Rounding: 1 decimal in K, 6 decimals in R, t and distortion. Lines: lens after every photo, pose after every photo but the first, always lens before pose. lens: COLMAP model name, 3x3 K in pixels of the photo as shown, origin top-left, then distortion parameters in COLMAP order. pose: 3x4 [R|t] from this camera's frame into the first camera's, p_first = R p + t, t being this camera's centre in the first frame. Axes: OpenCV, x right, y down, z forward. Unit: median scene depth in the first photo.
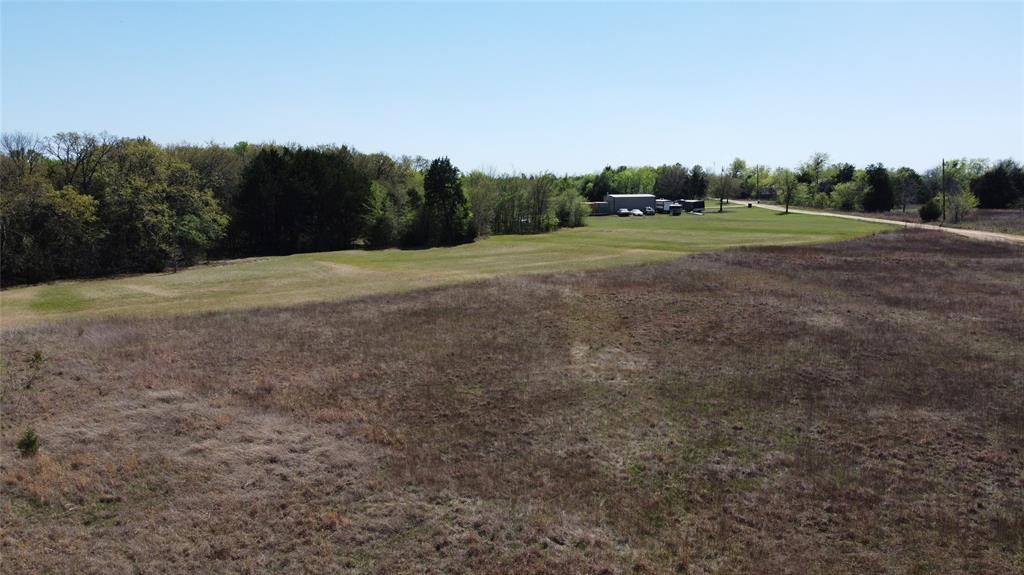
lens RADIAL K [[769.9, 0, 512.0], [0, 769.9, 287.5], [0, 0, 1]] dist [-0.003125, 0.004365]
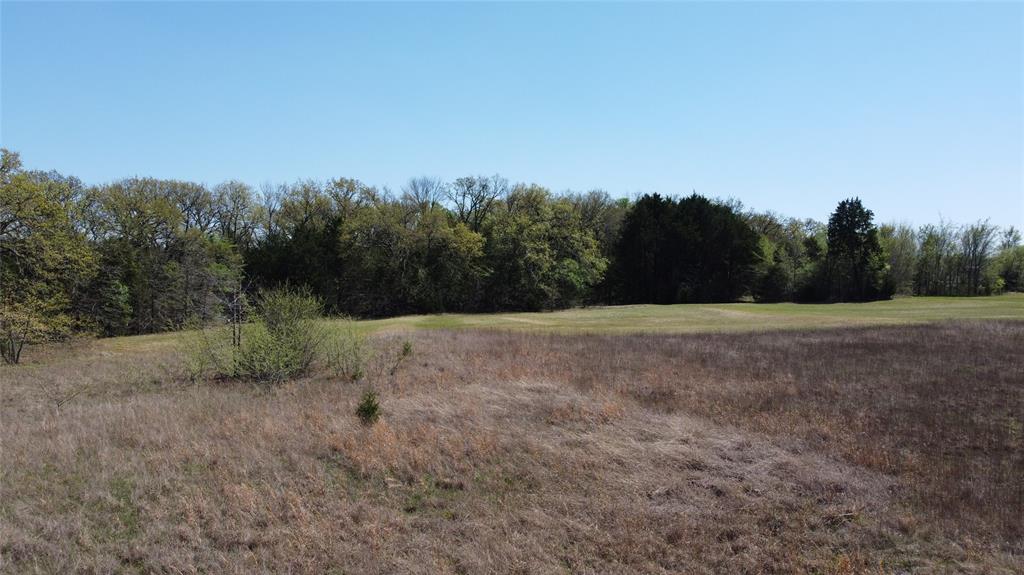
lens RADIAL K [[789.8, 0, 512.0], [0, 789.8, 287.5], [0, 0, 1]] dist [-0.007199, 0.002479]
pose [[0.894600, 0.021574, -0.446346, -0.046870], [-0.070196, 0.993218, -0.092685, 0.042933], [0.441320, 0.114248, 0.890047, 0.106086]]
